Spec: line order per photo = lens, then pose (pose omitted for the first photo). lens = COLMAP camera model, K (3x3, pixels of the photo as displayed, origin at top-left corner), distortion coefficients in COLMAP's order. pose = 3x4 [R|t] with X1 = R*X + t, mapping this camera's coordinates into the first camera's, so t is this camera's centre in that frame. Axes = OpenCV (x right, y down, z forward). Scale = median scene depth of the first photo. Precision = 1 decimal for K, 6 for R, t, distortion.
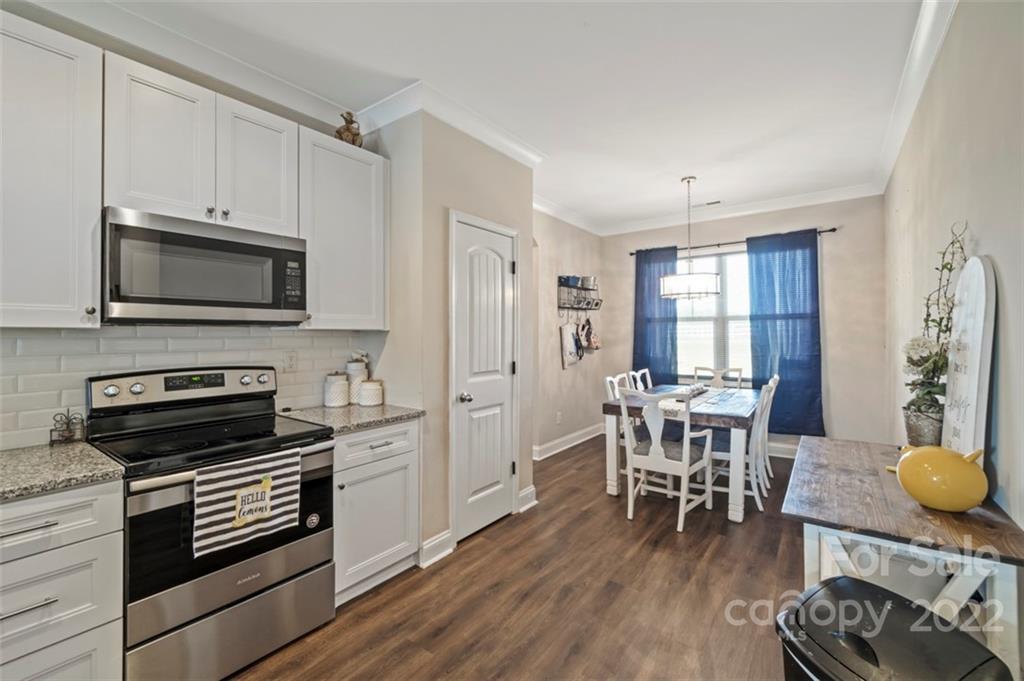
lens RADIAL K [[441.7, 0, 506.6], [0, 441.7, 333.2], [0, 0, 1]] dist [-0.007151, 0.000830]
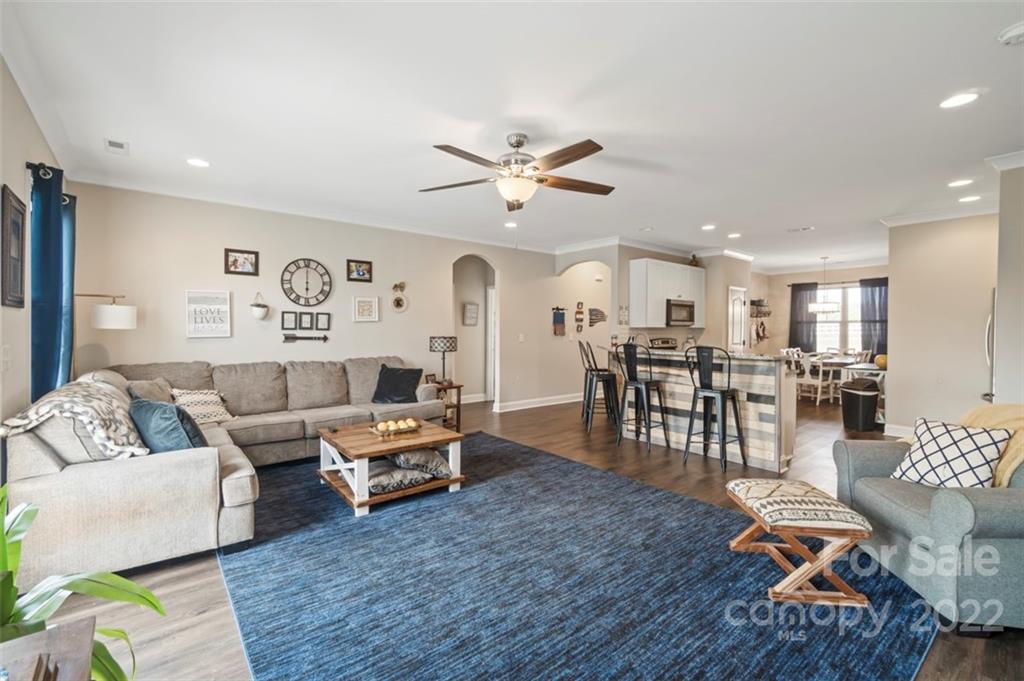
lens RADIAL K [[441.7, 0, 505.1], [0, 441.7, 335.6], [0, 0, 1]] dist [-0.007151, 0.000830]
pose [[0.970485, 0.009854, -0.240962, -0.860771], [-0.005774, 0.999828, 0.017634, 0.000355], [0.241094, -0.015722, 0.970374, -2.181090]]
